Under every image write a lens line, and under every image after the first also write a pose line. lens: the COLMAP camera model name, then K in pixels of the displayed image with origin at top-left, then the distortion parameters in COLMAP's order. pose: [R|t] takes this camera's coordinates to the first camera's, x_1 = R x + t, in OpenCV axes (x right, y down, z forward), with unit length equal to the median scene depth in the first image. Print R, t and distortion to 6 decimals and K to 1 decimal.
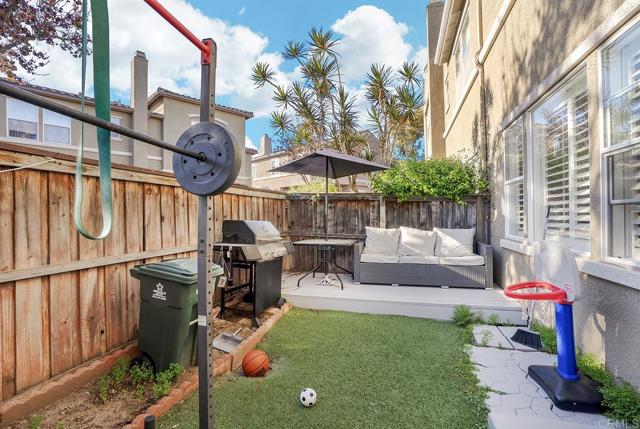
lens RADIAL K [[306.6, 0, 319.9], [0, 306.6, 217.1], [0, 0, 1]] dist [-0.038685, 0.003930]
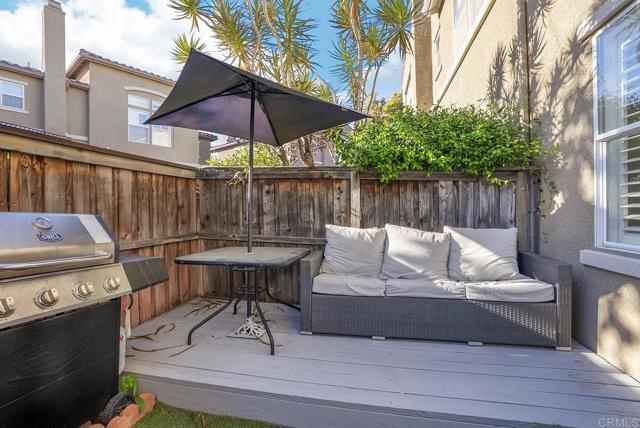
lens RADIAL K [[306.6, 0, 321.2], [0, 306.6, 213.8], [0, 0, 1]] dist [-0.038685, 0.003930]
pose [[0.996270, 0.000128, 0.086295, 0.094801], [-0.000638, 0.999983, 0.005878, 0.008289], [-0.086292, -0.005911, 0.996252, 0.447131]]
